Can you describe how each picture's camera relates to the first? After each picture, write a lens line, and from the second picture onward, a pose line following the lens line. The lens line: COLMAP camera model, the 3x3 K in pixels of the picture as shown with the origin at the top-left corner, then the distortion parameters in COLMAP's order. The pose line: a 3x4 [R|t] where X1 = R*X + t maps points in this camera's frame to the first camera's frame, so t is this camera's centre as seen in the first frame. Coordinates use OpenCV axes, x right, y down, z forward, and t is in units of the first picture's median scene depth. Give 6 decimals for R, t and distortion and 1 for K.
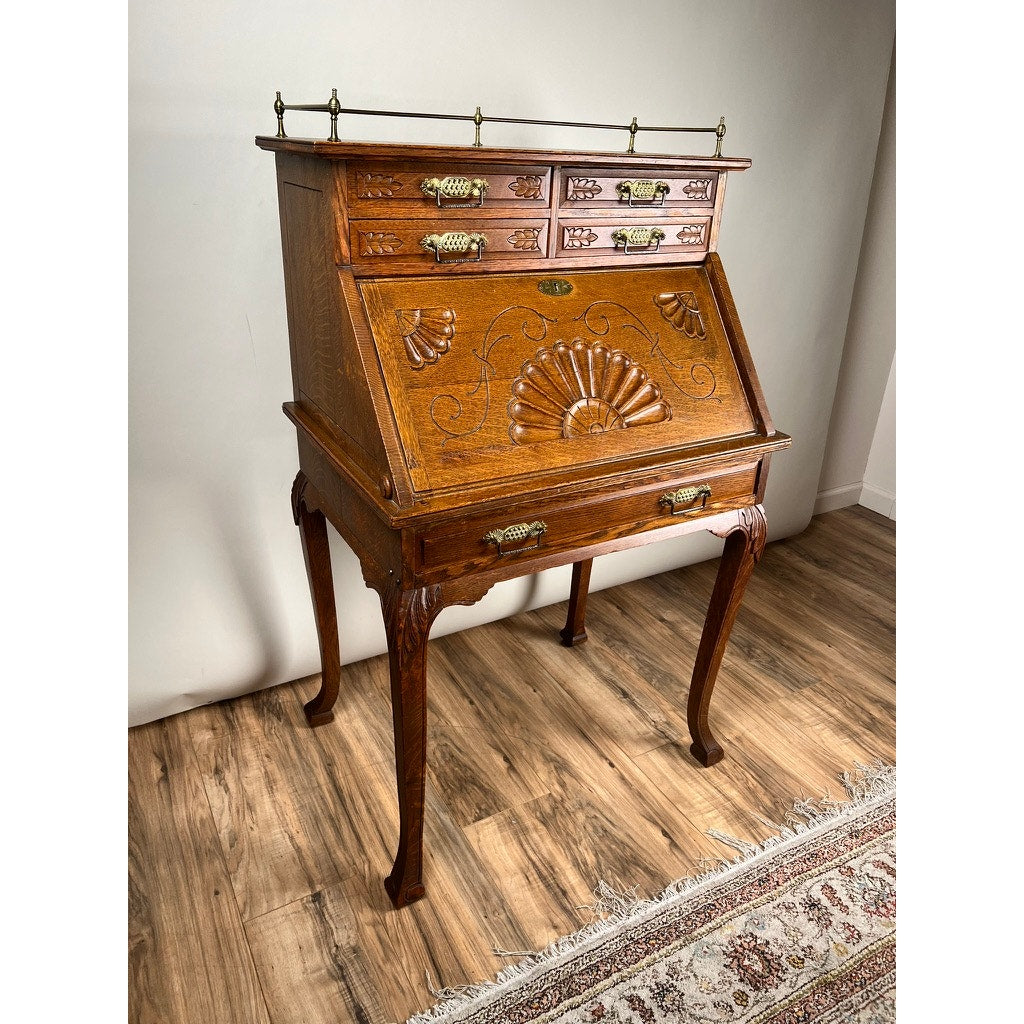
lens RADIAL K [[782.2, 0, 509.7], [0, 782.2, 510.7], [0, 0, 1]] dist [0.050473, -0.053157]
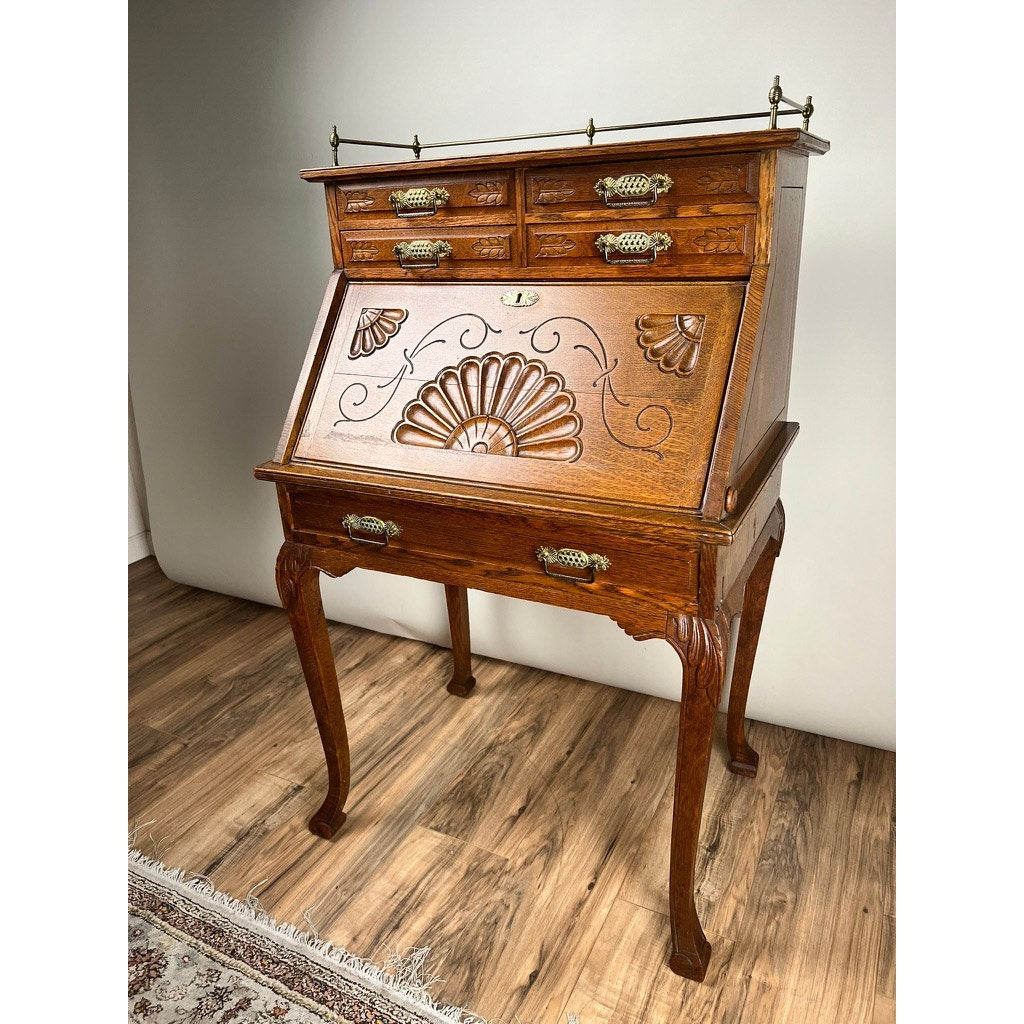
lens RADIAL K [[782.2, 0, 511.0], [0, 782.2, 514.2], [0, 0, 1]] dist [0.050473, -0.053157]
pose [[0.540024, 0.239979, -0.806712, 0.829679], [-0.298739, 0.950732, 0.082842, -0.111236], [0.786848, 0.196259, 0.585109, 0.480991]]
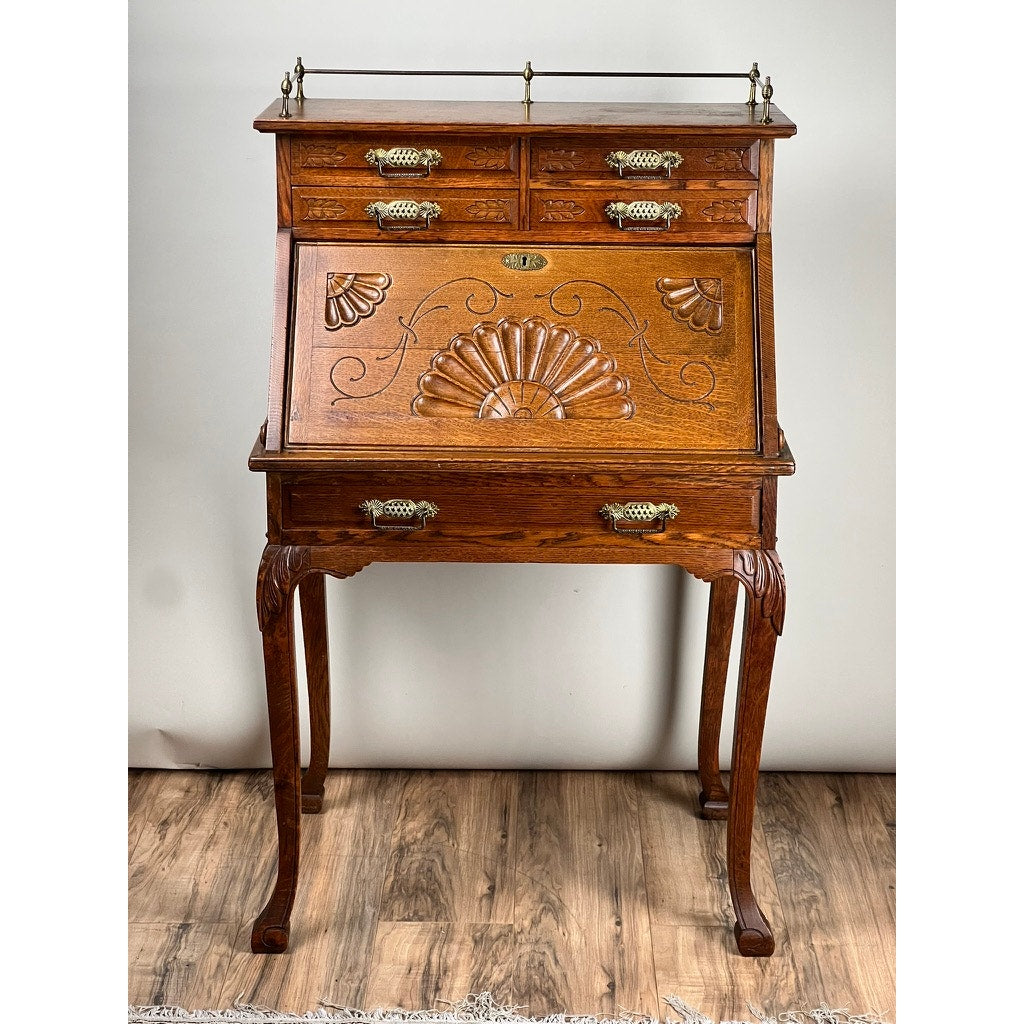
lens RADIAL K [[2360.1, 0, 519.7], [0, 2360.1, 478.1], [0, 0, 1]] dist [0.191261, 0.000000]
pose [[0.863157, 0.094608, -0.495994, 1.356832], [-0.190504, 0.970714, -0.146367, 0.335828], [0.467621, 0.220827, 0.855901, -1.201537]]
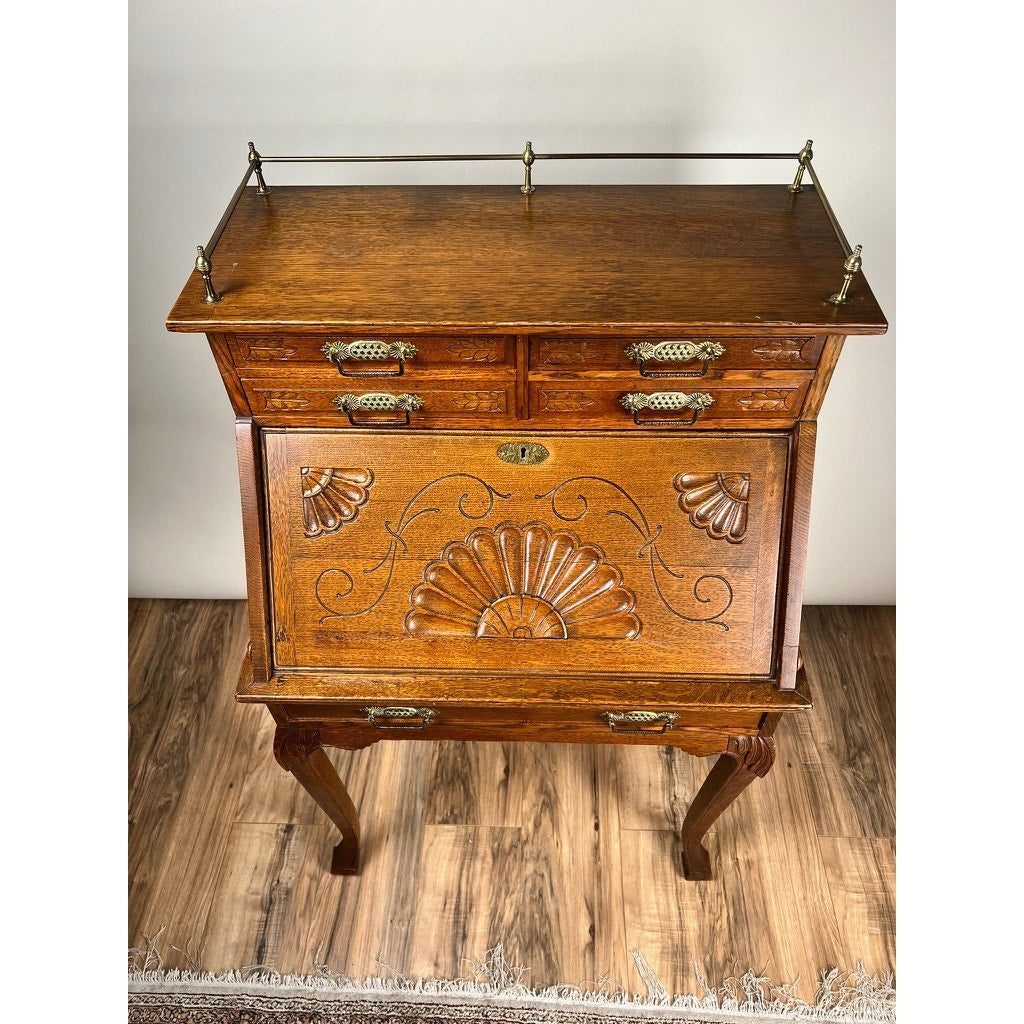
lens RADIAL K [[782.2, 0, 509.6], [0, 782.2, 514.2], [0, 0, 1]] dist [0.050473, -0.053157]
pose [[0.849180, 0.356529, -0.389590, 0.357254], [-0.175827, 0.886499, 0.428025, -0.539439], [0.497974, -0.294970, 0.815484, 0.328646]]
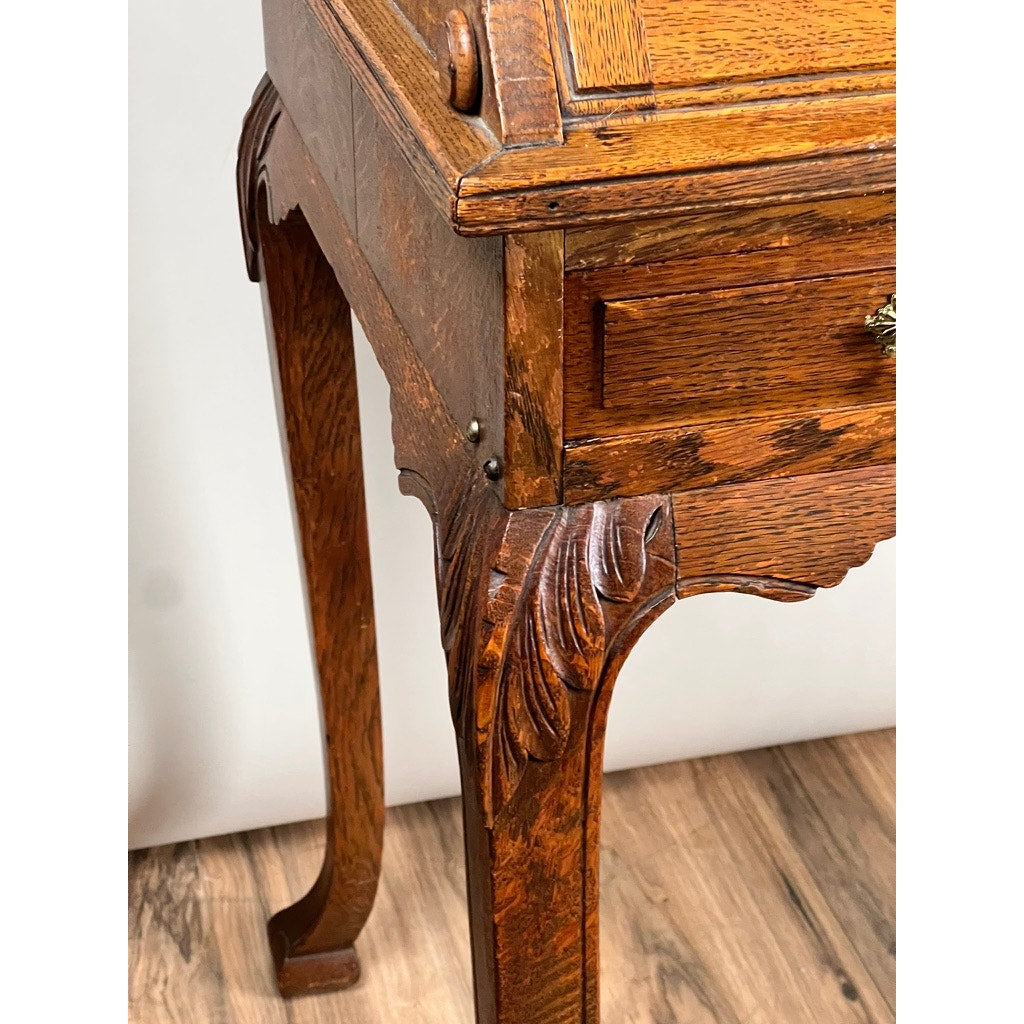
lens RADIAL K [[2411.1, 0, 476.8], [0, 2411.1, 516.3], [0, 0, 1]] dist [0.125738, 0.000000]
pose [[0.963942, 0.090486, -0.250256, 0.035394], [-0.075684, 0.994799, 0.068169, 0.046094], [0.255122, -0.046771, 0.965777, 0.229272]]
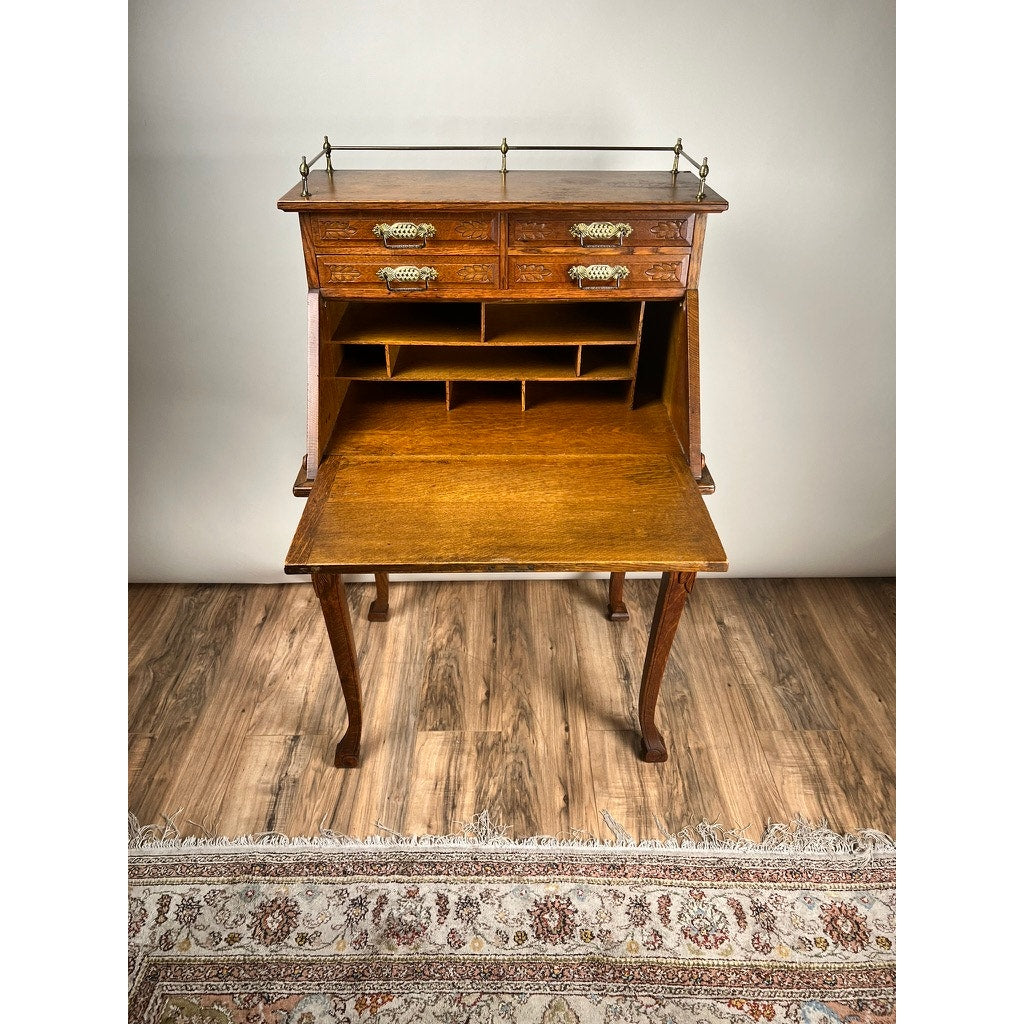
lens RADIAL K [[782.2, 0, 508.3], [0, 782.2, 516.0], [0, 0, 1]] dist [0.050473, -0.053157]
pose [[0.872365, 0.230385, -0.431164, 0.598914], [-0.178097, 0.971151, 0.158579, -0.175863], [0.455259, -0.061550, 0.888229, -0.027566]]
